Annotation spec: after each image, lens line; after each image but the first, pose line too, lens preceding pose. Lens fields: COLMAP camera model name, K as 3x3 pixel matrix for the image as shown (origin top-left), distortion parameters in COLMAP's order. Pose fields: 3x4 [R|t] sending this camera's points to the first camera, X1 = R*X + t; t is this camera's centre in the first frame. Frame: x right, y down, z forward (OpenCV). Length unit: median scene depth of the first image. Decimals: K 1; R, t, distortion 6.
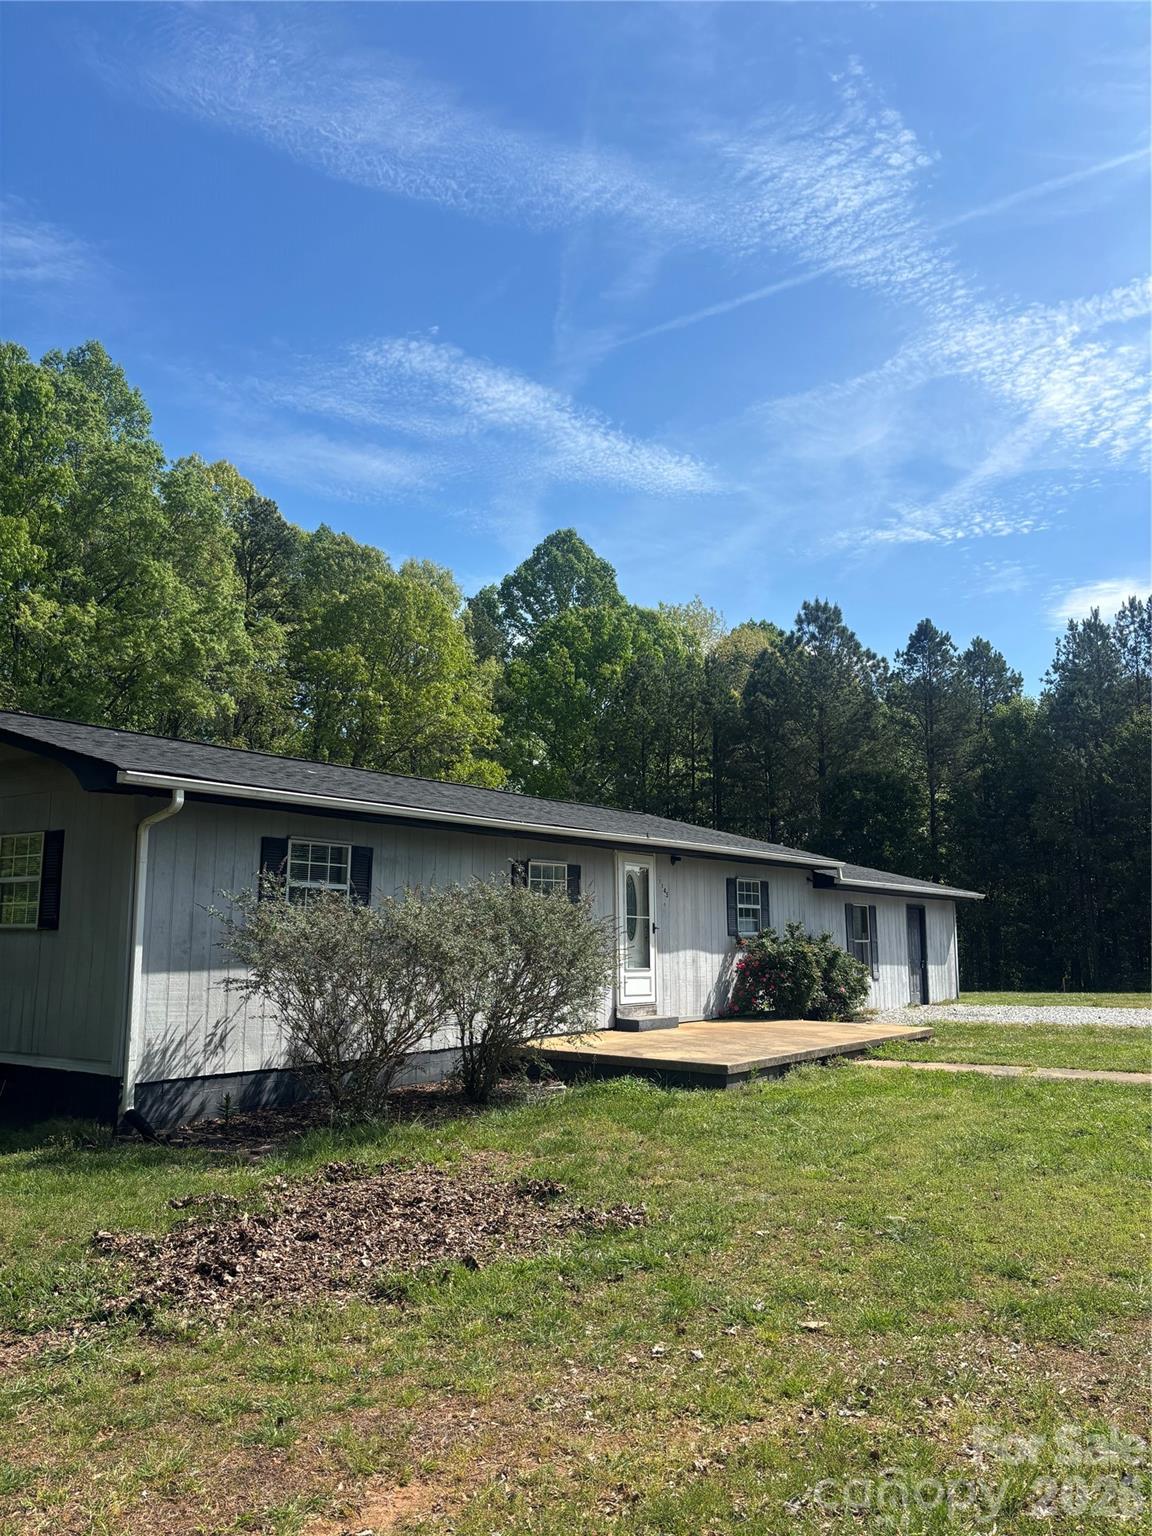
lens RADIAL K [[1181.6, 0, 580.7], [0, 1181.6, 758.0], [0, 0, 1]] dist [0.065180, -0.088430]
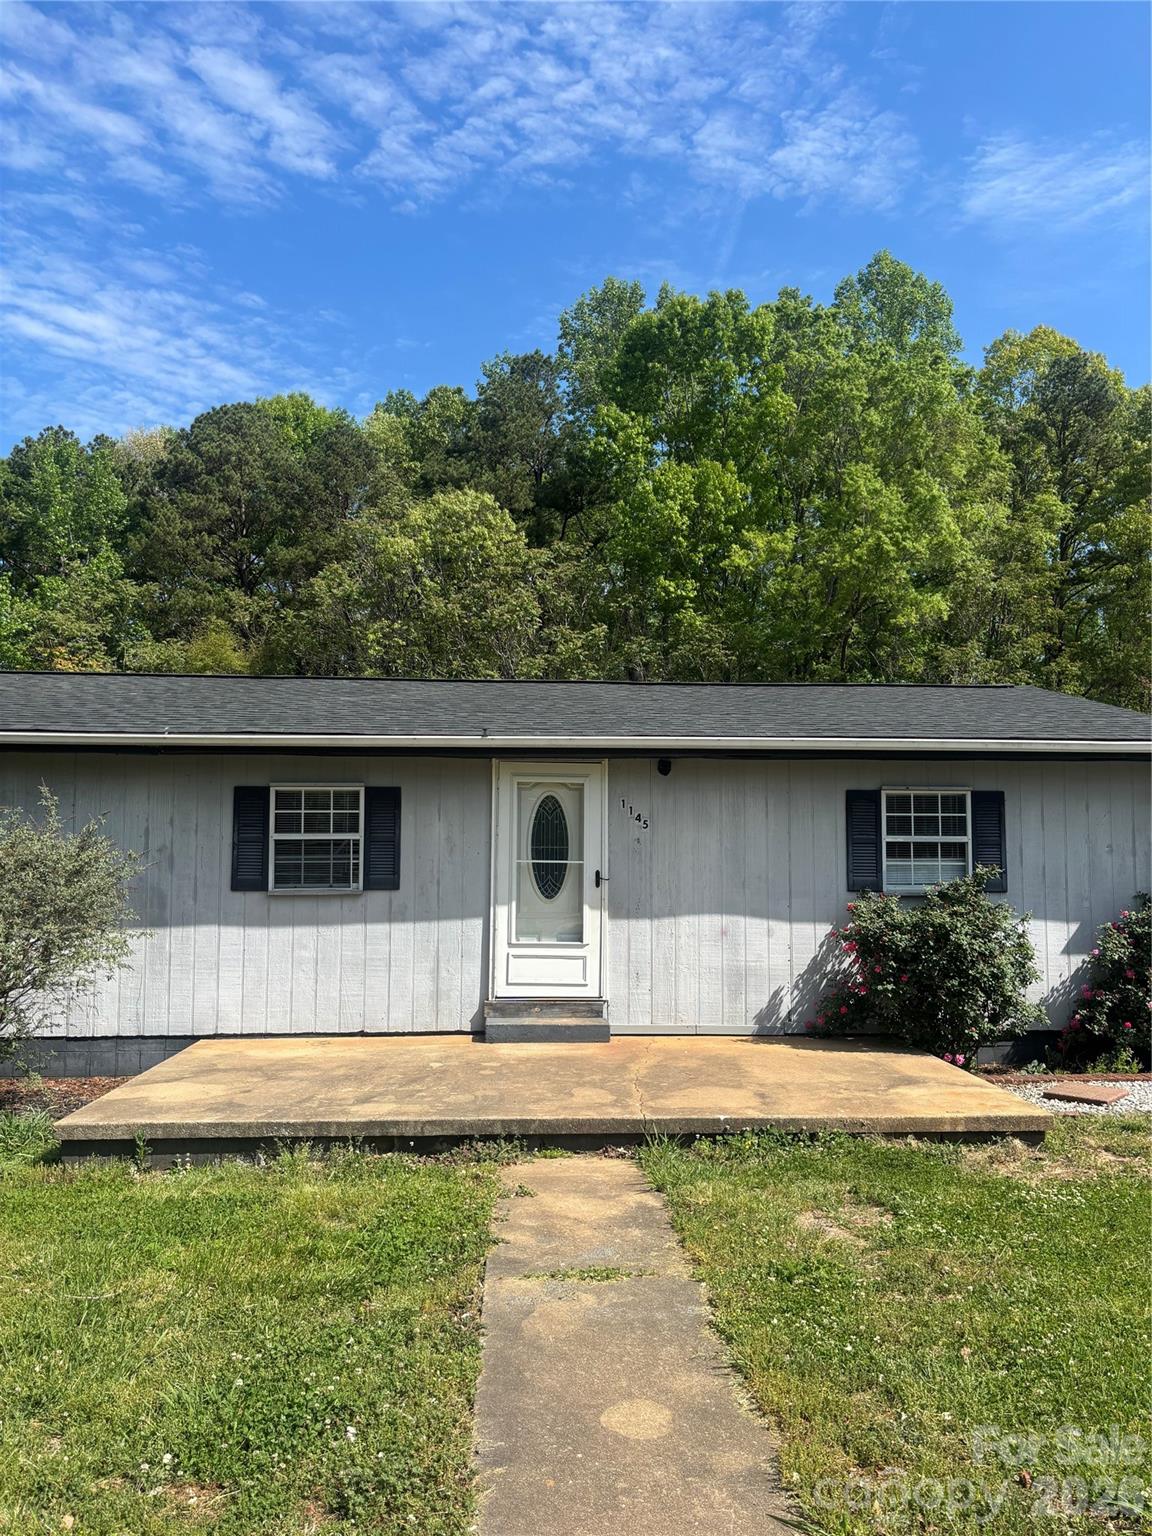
lens RADIAL K [[1127.6, 0, 576.0], [0, 1127.6, 768.0], [0, 0, 1]] dist [0.119734, -0.089776]
pose [[0.613173, -0.055800, -0.787975, 0.487462], [0.113308, 0.993400, 0.017826, 0.068792], [0.781780, -0.100214, 0.615449, 0.586610]]
